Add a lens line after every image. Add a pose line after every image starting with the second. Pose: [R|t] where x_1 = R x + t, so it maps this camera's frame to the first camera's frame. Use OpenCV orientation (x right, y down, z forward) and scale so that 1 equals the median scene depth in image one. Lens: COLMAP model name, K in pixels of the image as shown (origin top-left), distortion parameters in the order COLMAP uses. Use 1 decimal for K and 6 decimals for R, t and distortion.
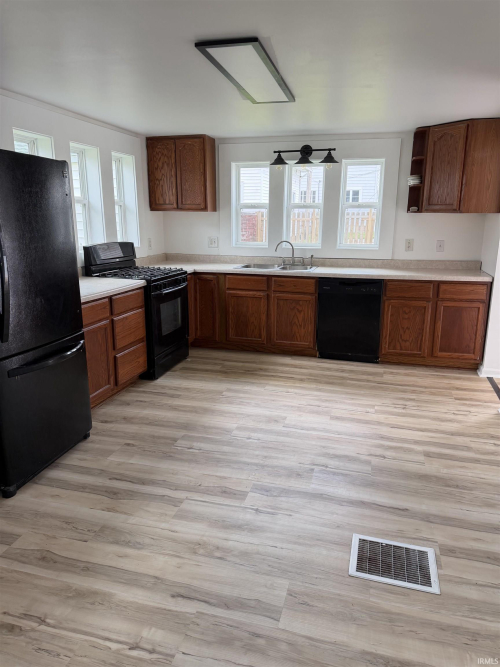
lens RADIAL K [[462.7, 0, 244.8], [0, 462.7, 335.6], [0, 0, 1]] dist [0.006518, -0.004328]
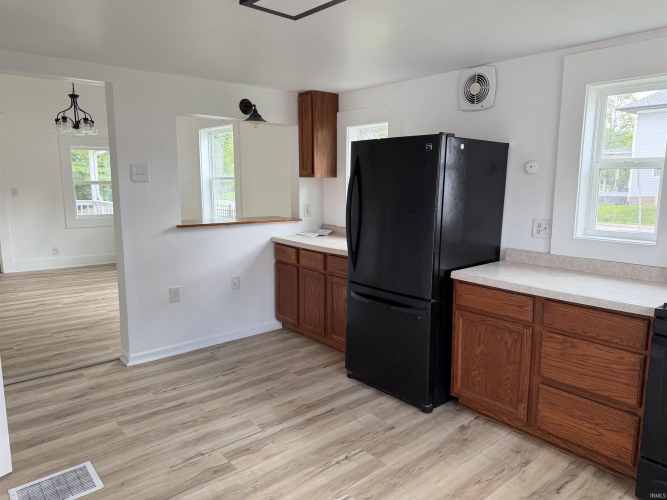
lens RADIAL K [[476.3, 0, 333.5], [0, 476.3, 250.0], [0, 0, 1]] dist [0.008866, -0.004910]
pose [[-0.543216, 0.117135, -0.831382, 0.533581], [-0.218381, 0.936425, 0.274623, -0.317093], [0.810695, 0.330738, -0.483101, 1.204775]]
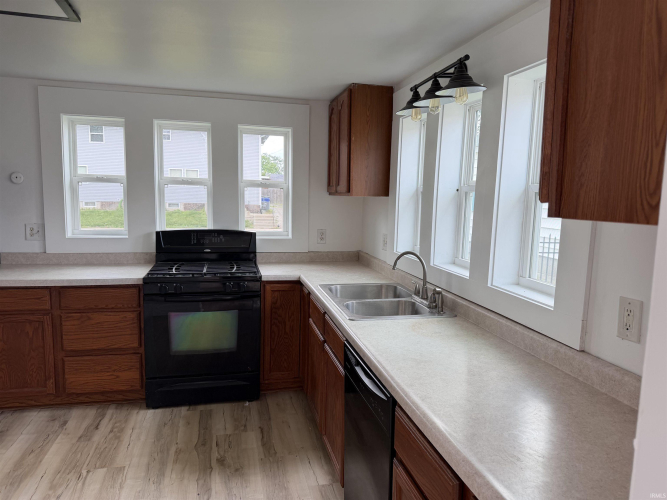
lens RADIAL K [[462.7, 0, 333.5], [0, 462.7, 250.0], [0, 0, 1]] dist [0.006518, -0.004328]
pose [[0.504818, 0.108444, -0.856387, 0.780673], [-0.241634, 0.970170, -0.019585, -0.288910], [0.828717, 0.216819, 0.515963, 1.087929]]
